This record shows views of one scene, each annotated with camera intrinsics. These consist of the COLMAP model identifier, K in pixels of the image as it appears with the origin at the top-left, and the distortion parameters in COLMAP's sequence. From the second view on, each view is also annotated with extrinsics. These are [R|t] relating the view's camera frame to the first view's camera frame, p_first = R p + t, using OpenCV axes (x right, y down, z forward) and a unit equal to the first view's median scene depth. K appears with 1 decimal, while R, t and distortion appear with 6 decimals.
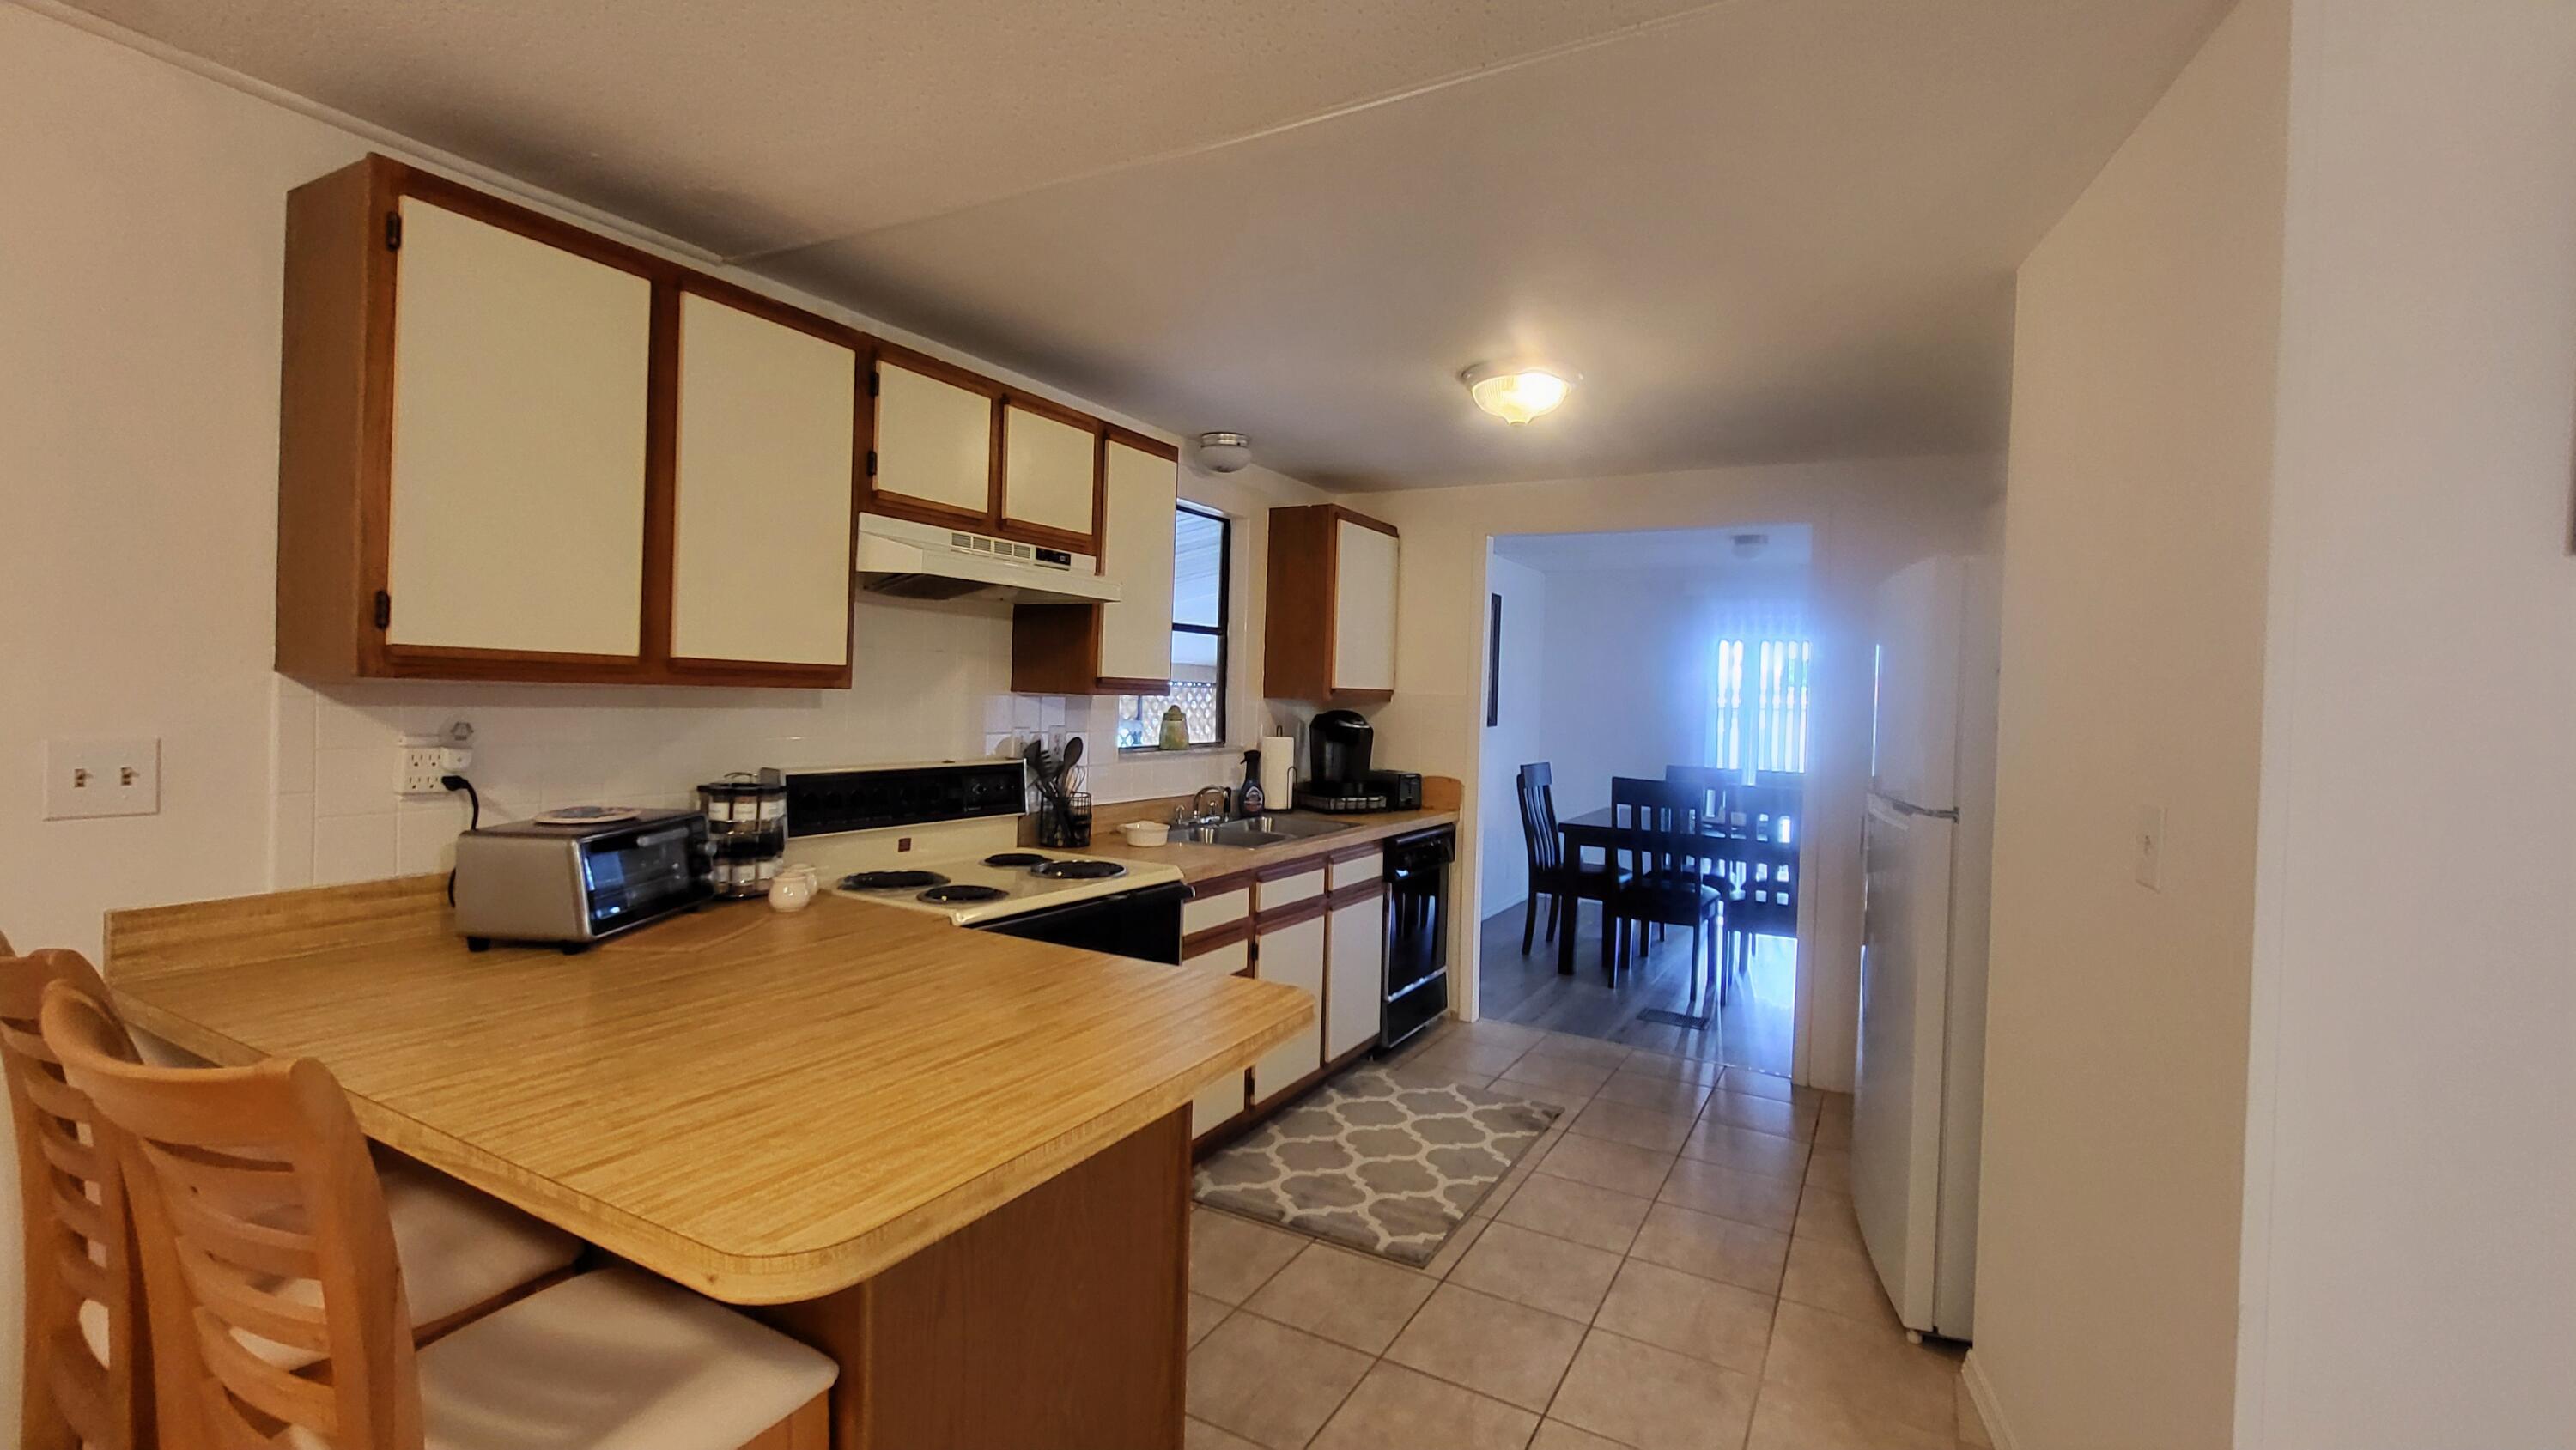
lens RADIAL K [[1086.4, 0, 1315.8], [0, 1086.4, 715.5], [0, 0, 1]] dist [-0.000377, 0.000090]
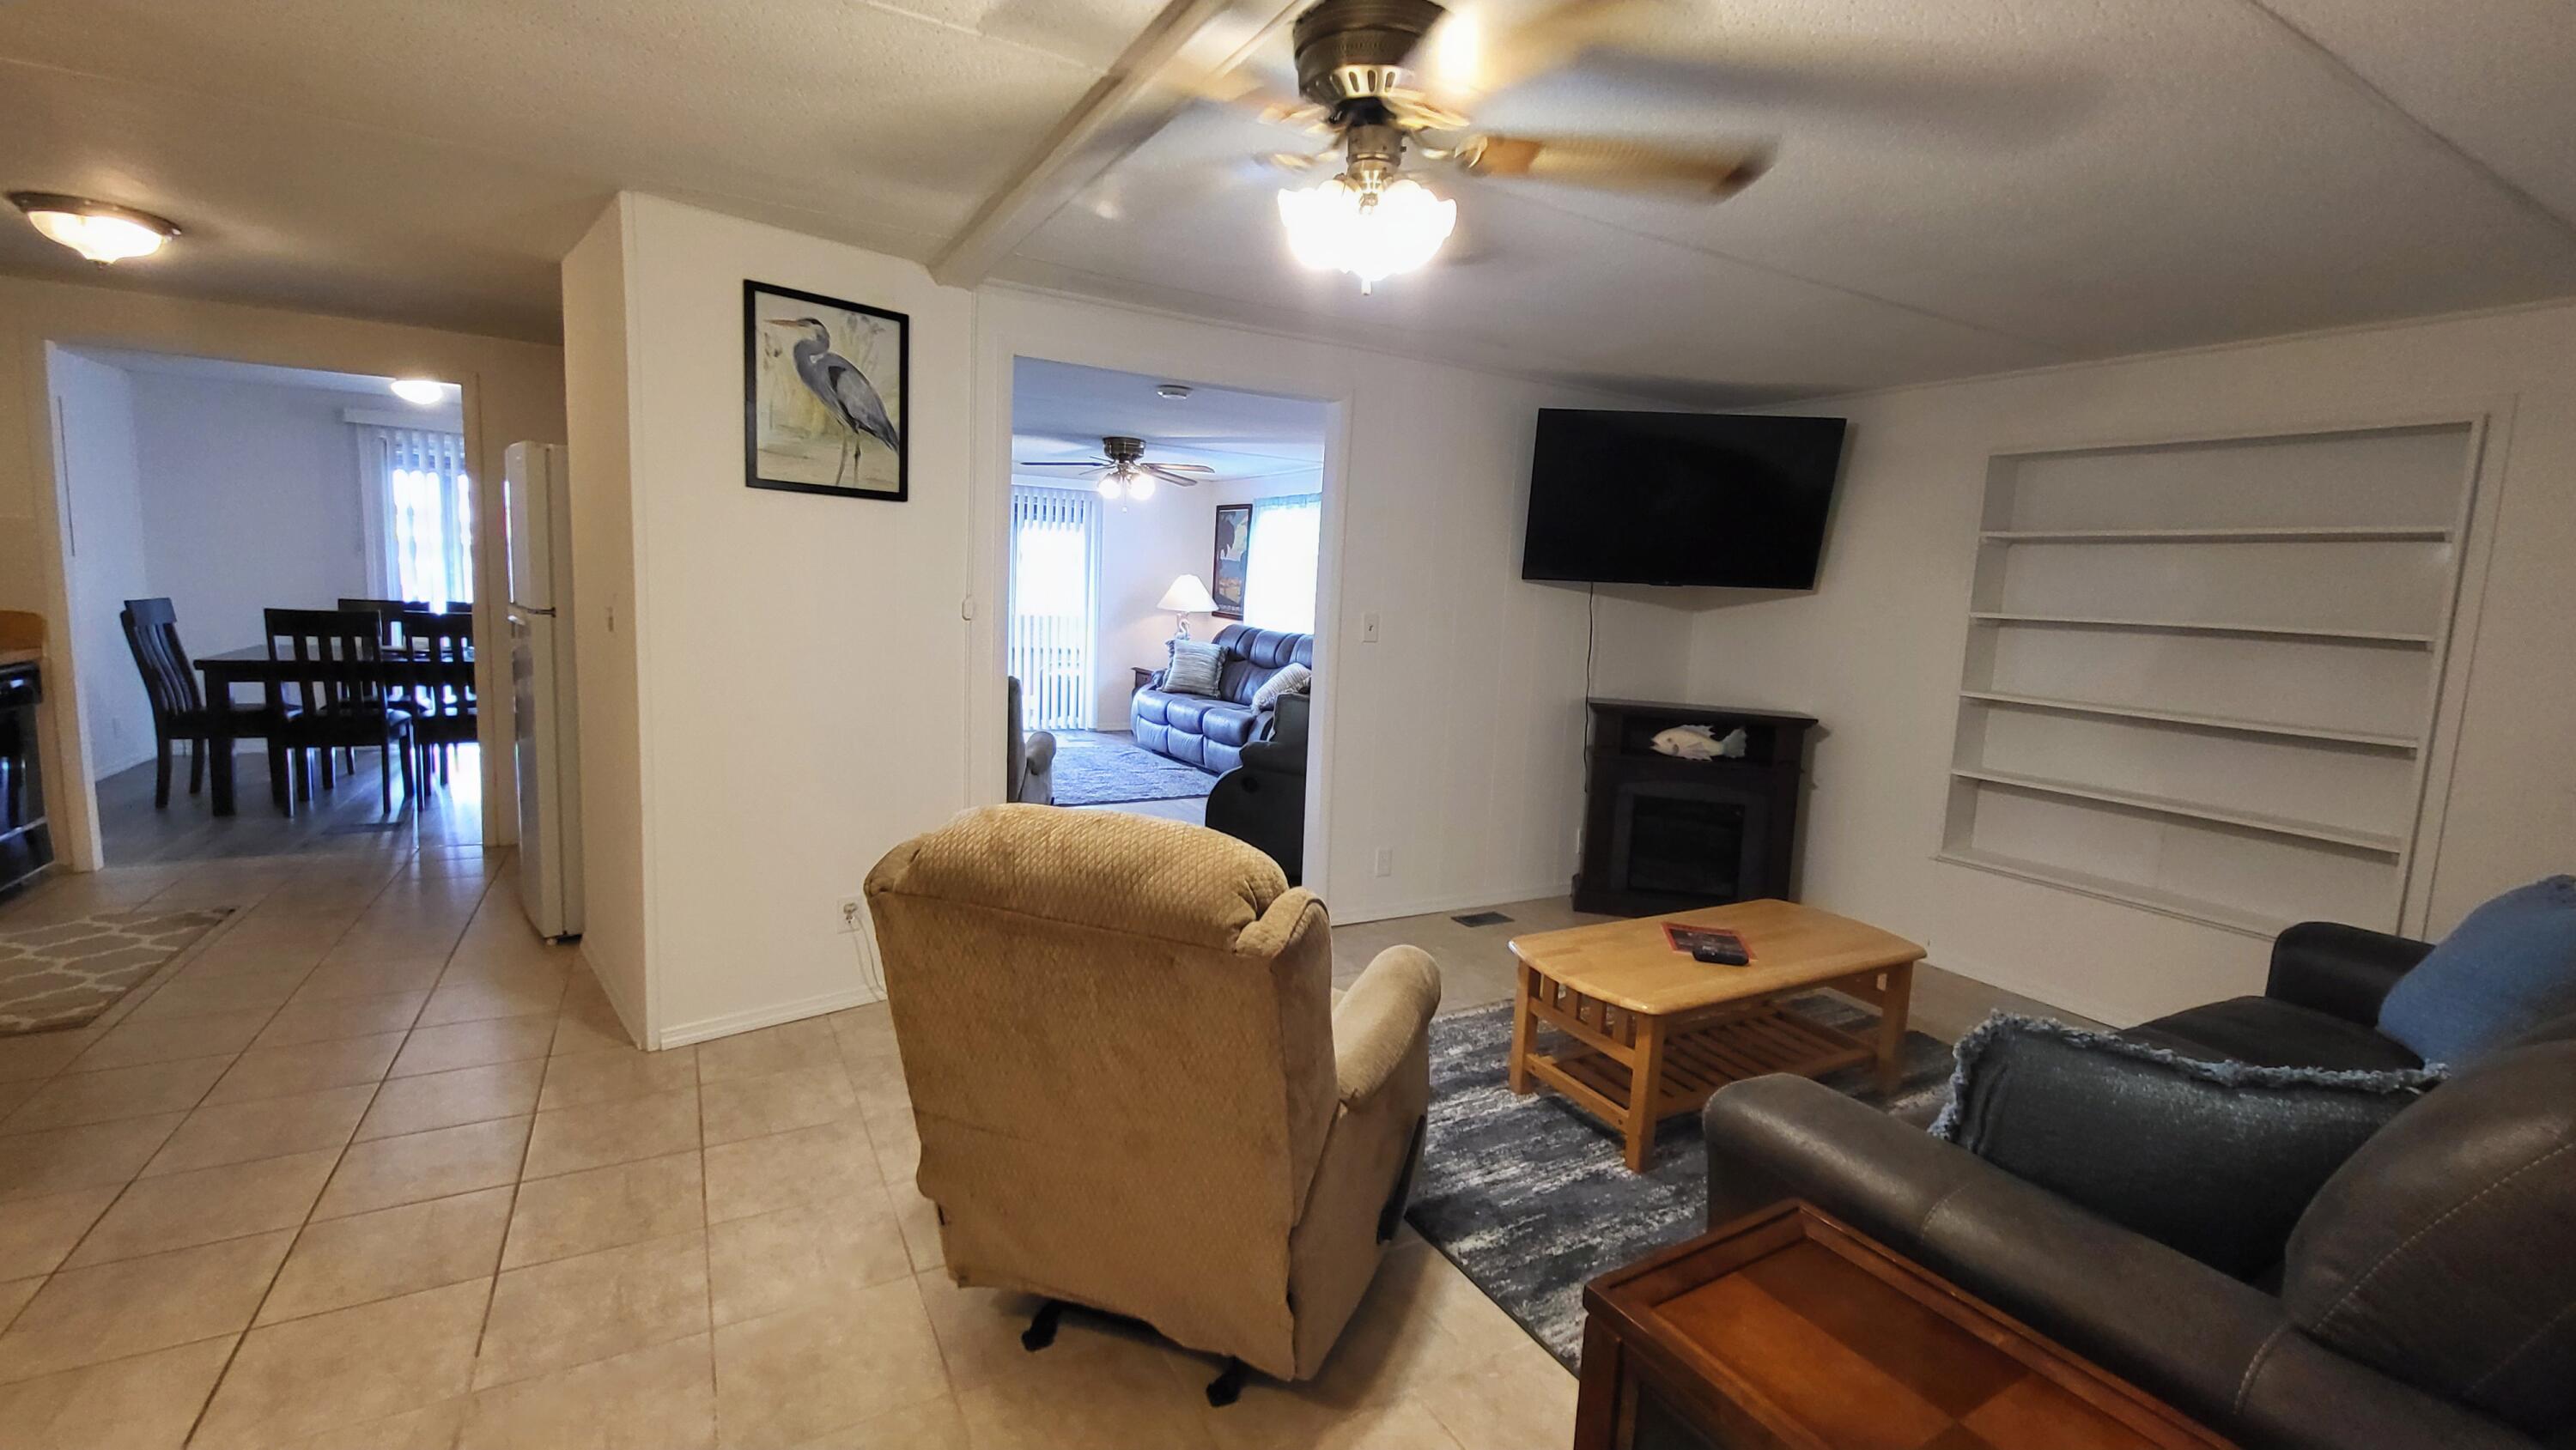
lens RADIAL K [[1086.4, 0, 1315.8], [0, 1086.4, 715.5], [0, 0, 1]] dist [-0.000377, 0.000090]
pose [[0.515502, -0.109401, 0.849876, -0.148860], [-0.014900, 0.990522, 0.136543, 0.006898], [-0.856759, -0.083052, 0.508986, -0.583619]]
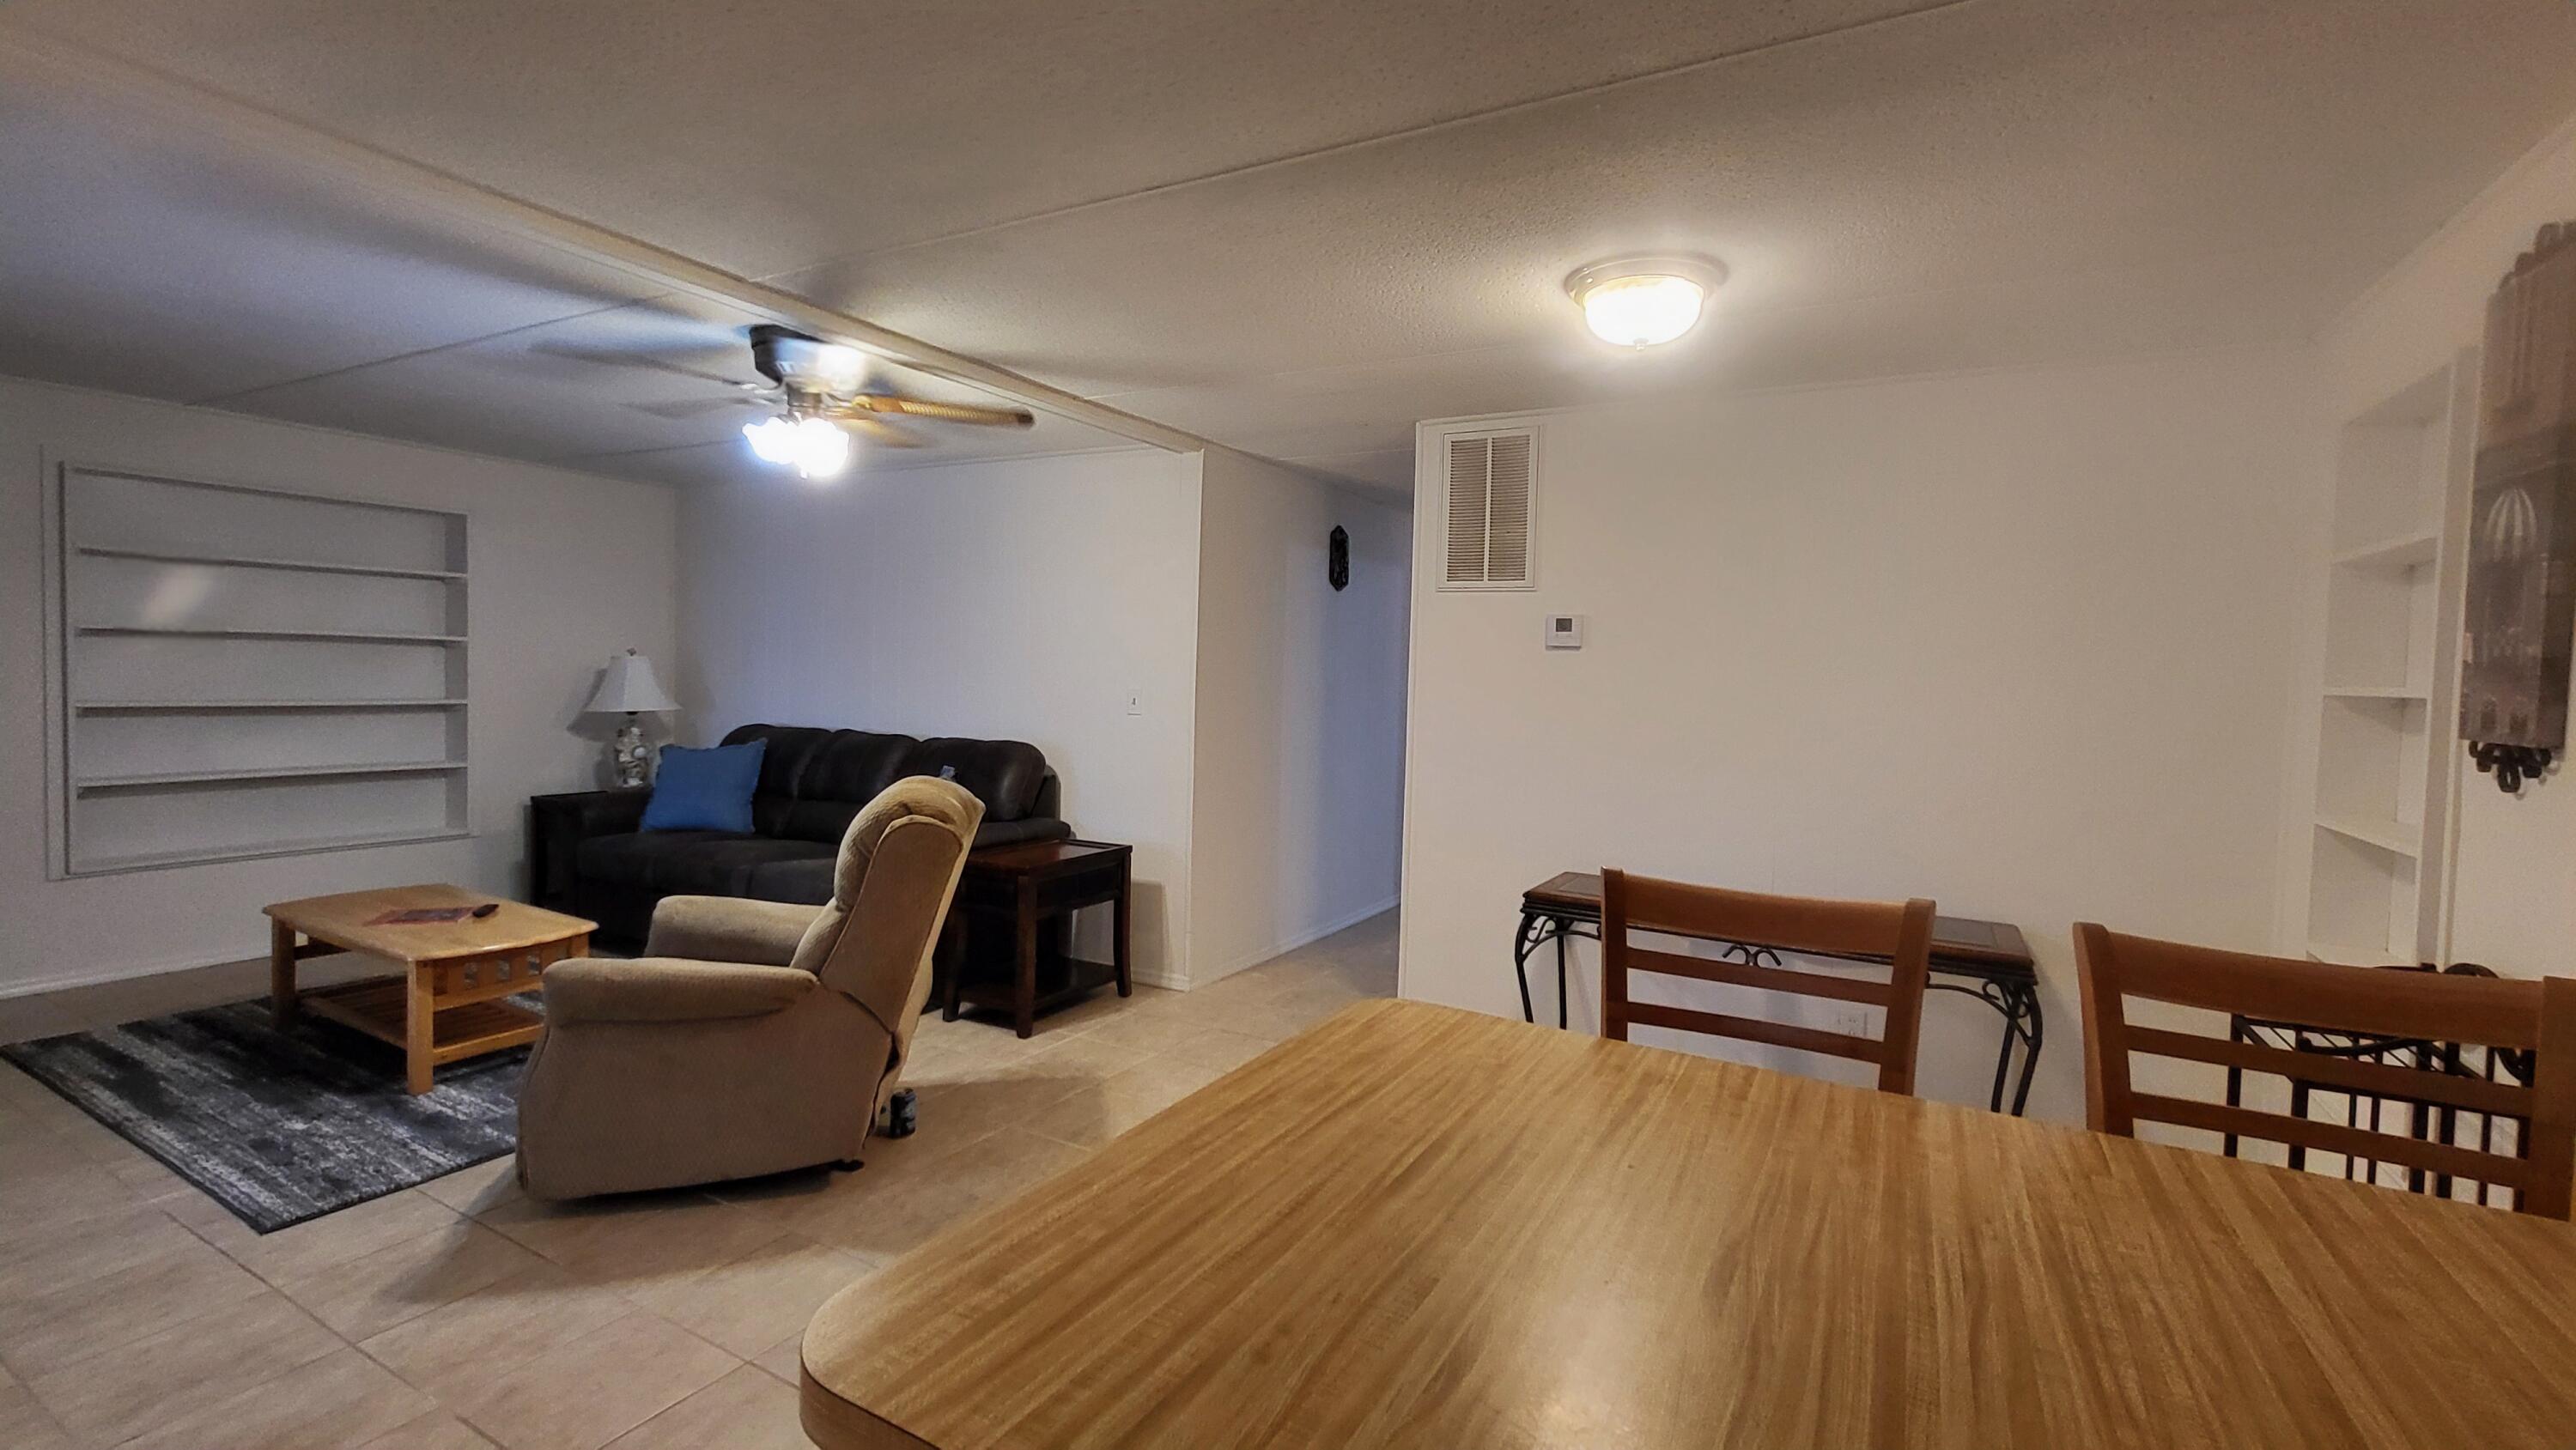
lens RADIAL K [[1086.4, 0, 1315.8], [0, 1086.4, 715.5], [0, 0, 1]] dist [-0.000377, 0.000090]
pose [[-0.998218, -0.059124, -0.008041, -0.099687], [-0.059505, 0.996375, 0.060800, -0.012528], [0.004417, 0.061170, -0.998118, 0.765005]]
